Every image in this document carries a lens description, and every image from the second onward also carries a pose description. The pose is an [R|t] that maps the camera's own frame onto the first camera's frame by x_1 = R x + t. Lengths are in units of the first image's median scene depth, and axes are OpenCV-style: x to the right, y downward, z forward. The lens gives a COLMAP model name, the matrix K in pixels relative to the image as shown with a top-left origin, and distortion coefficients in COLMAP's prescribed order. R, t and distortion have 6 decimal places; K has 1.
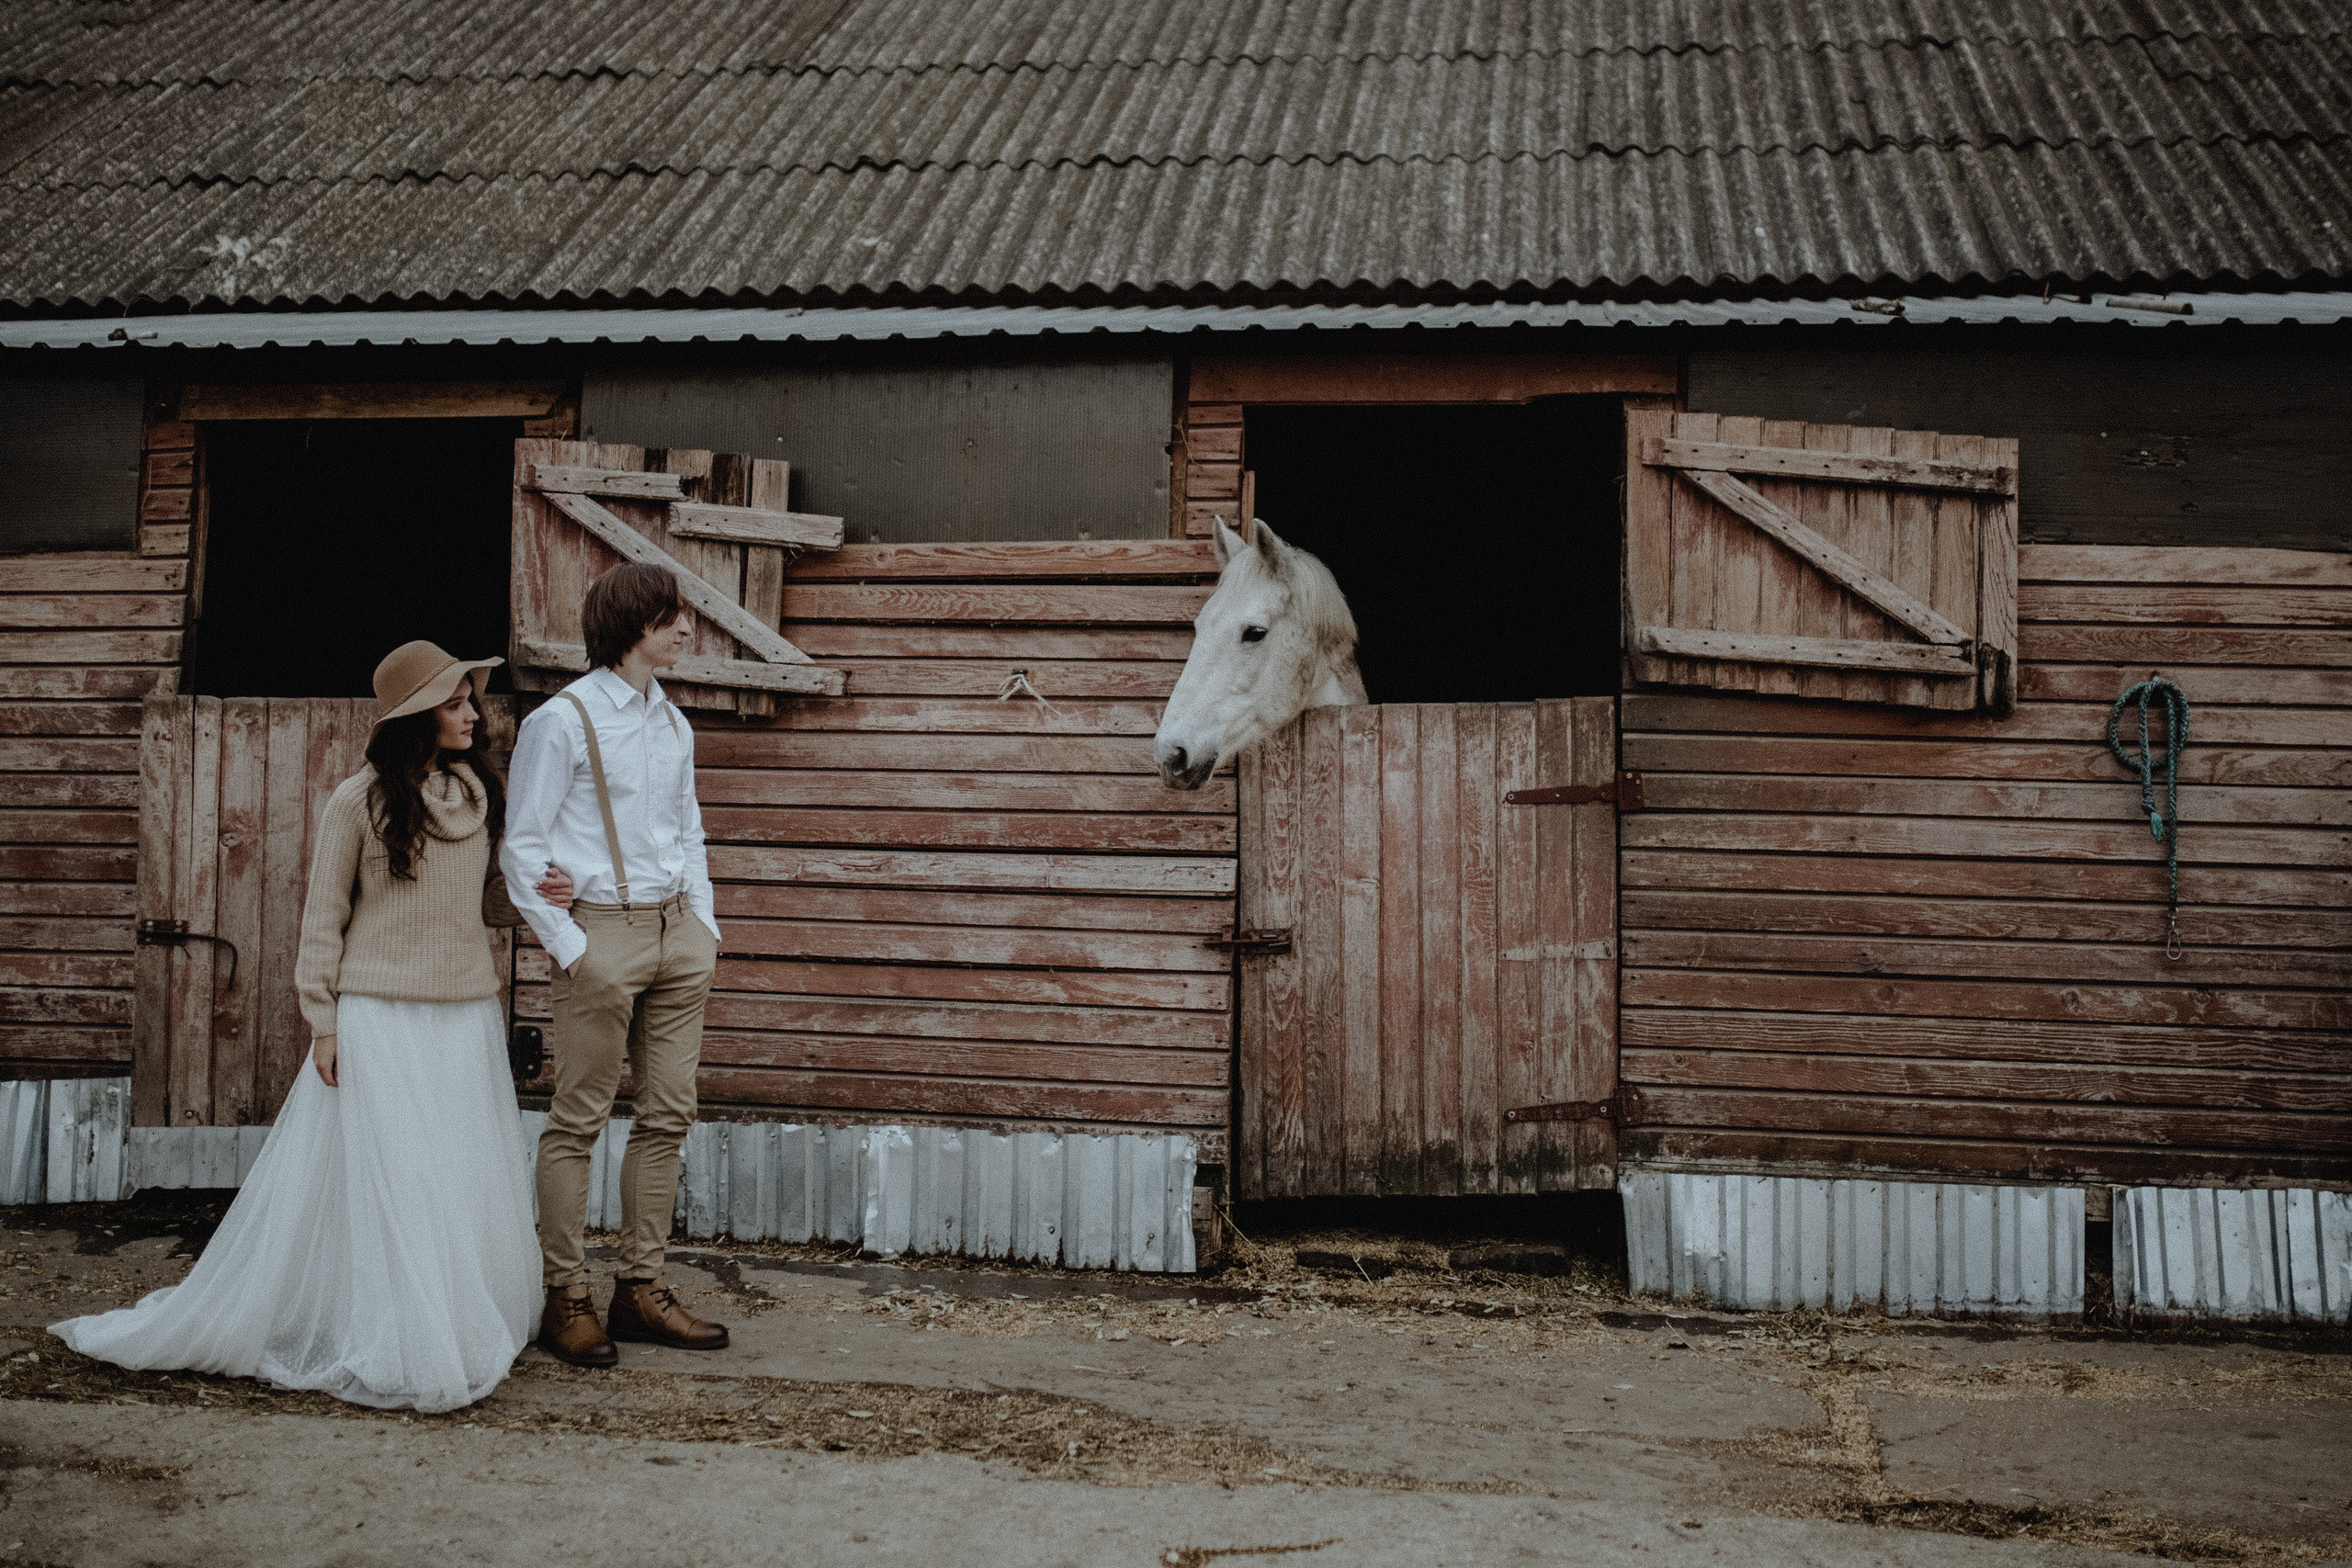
lens RADIAL K [[2783.4, 0, 1163.4], [0, 2783.4, 631.9], [0, 0, 1]] dist [-0.065769, 0.113600]
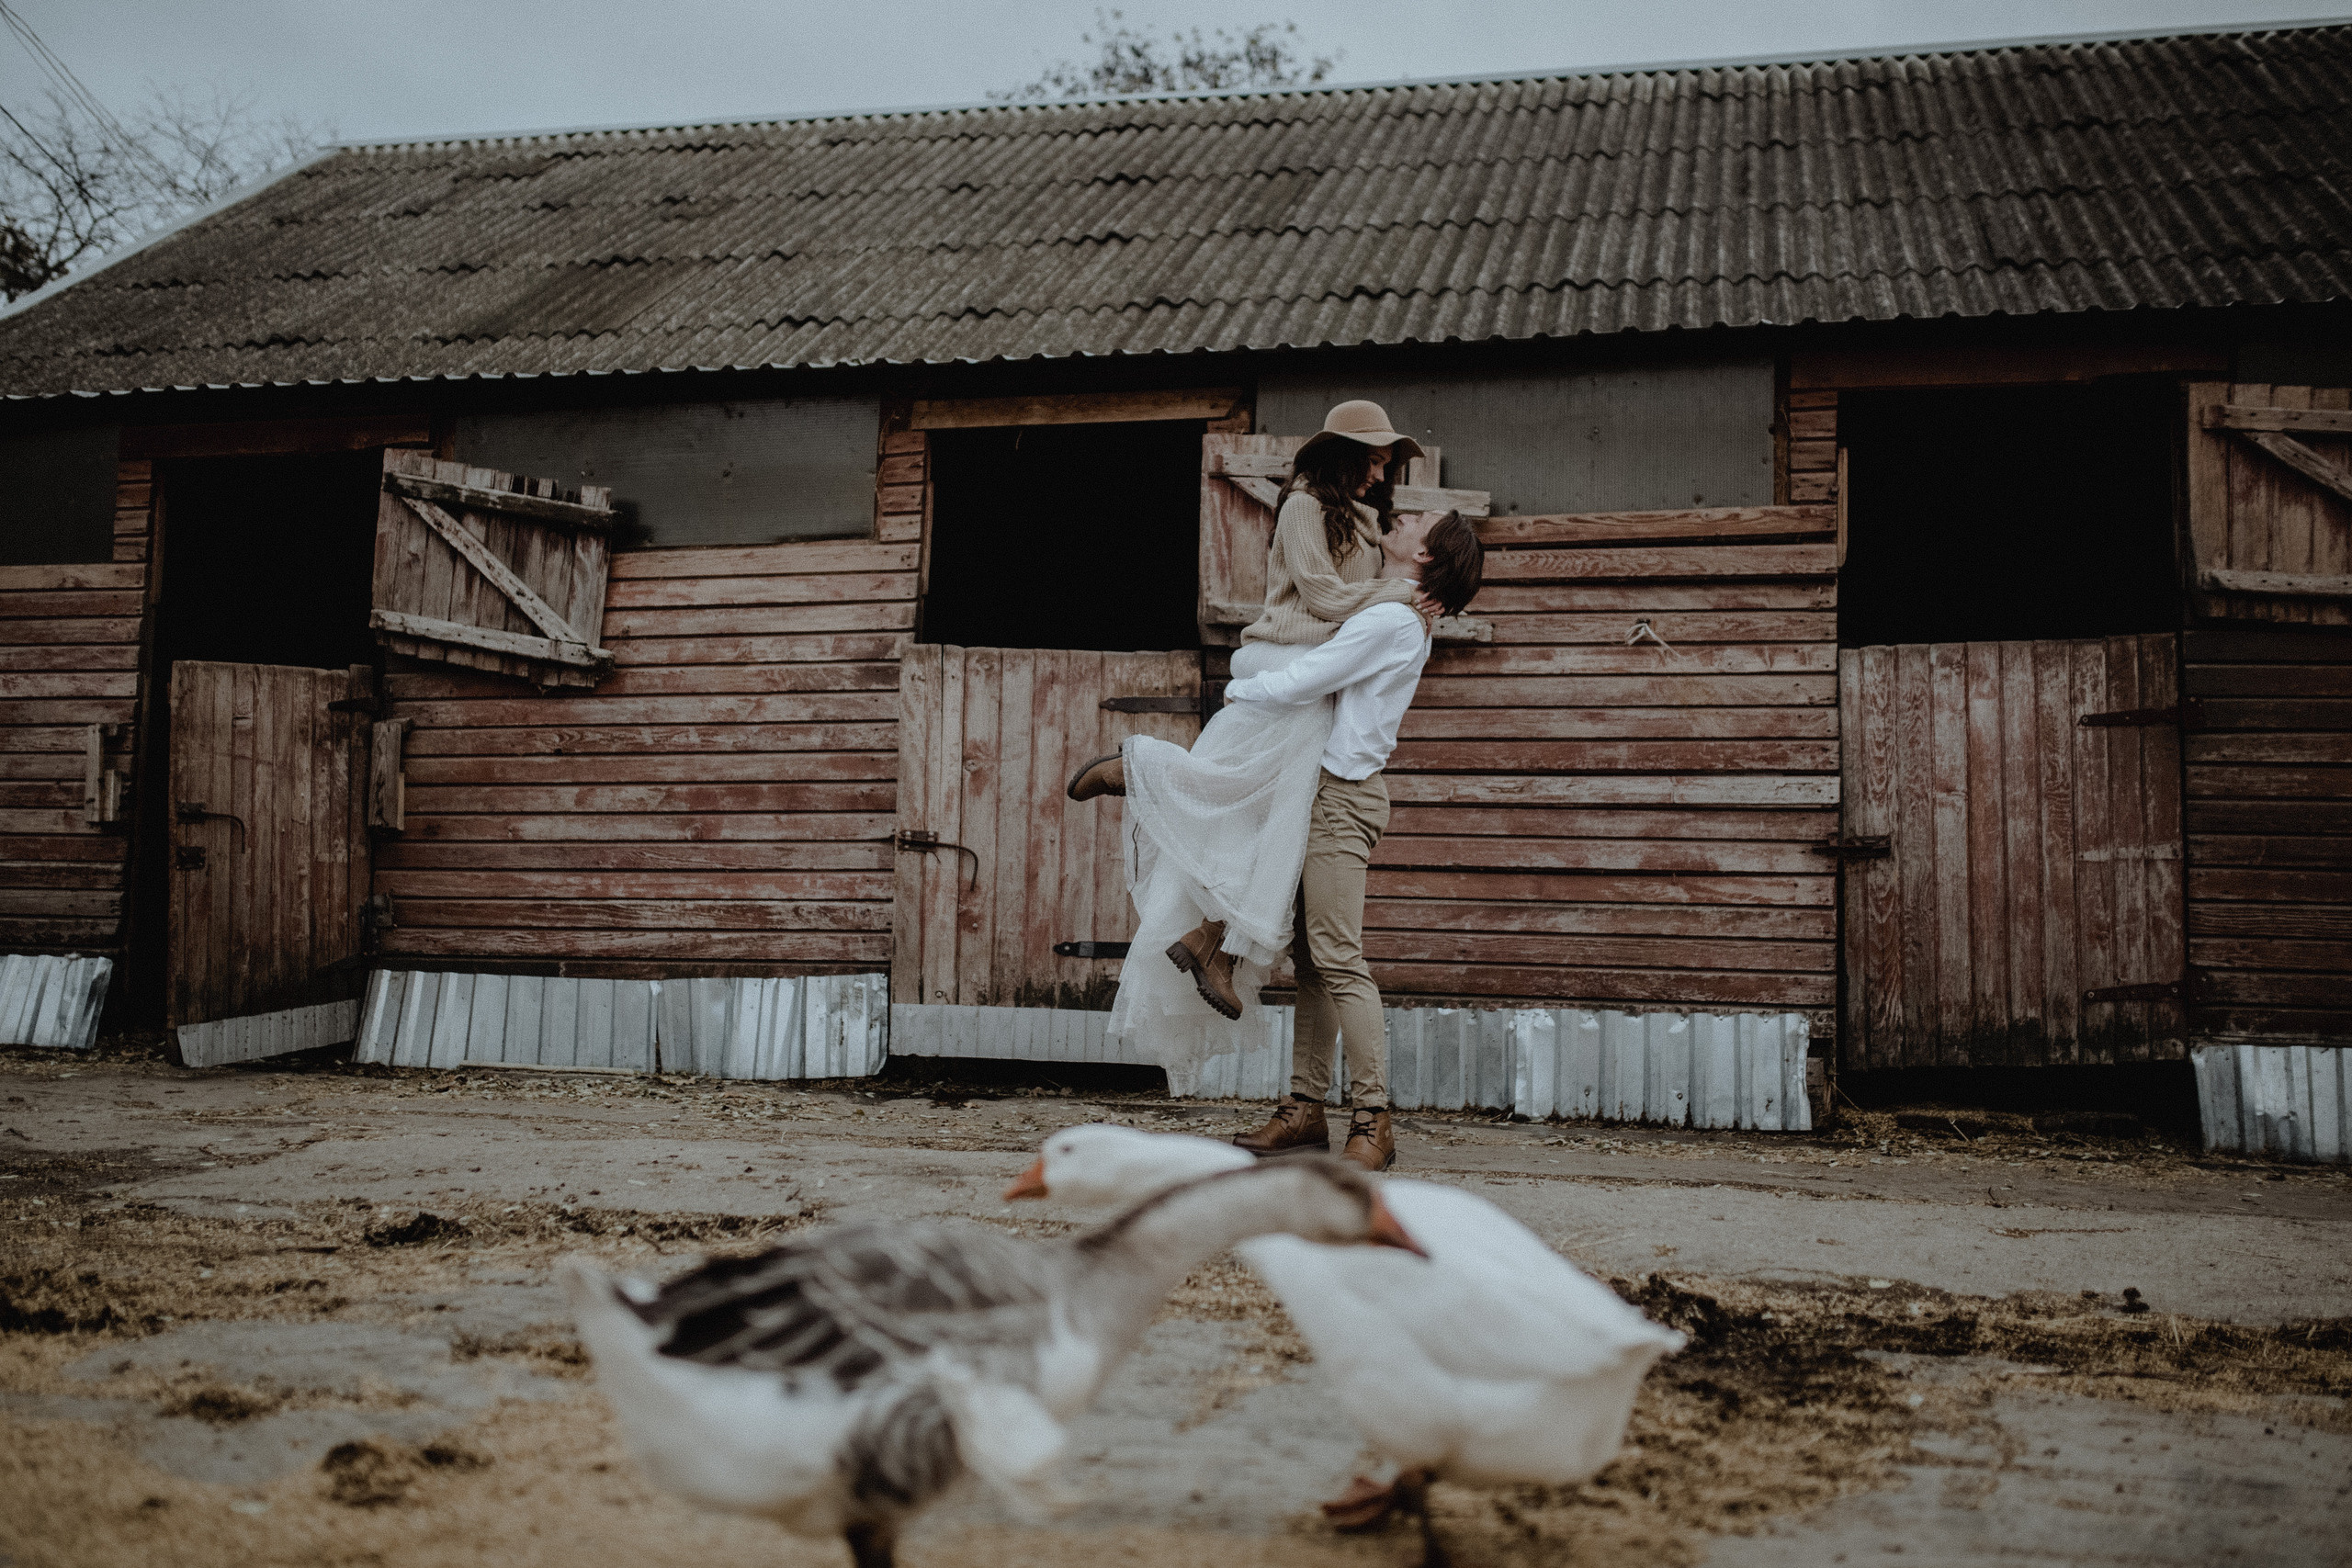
lens RADIAL K [[2408.0, 0, 1164.1], [0, 2408.0, 752.7], [0, 0, 1]] dist [-0.069265, 0.123960]
pose [[0.995380, -0.000481, -0.096010, -0.155715], [-0.003060, 0.999321, -0.036731, 0.107538], [0.095963, 0.036855, 0.994702, -0.022339]]
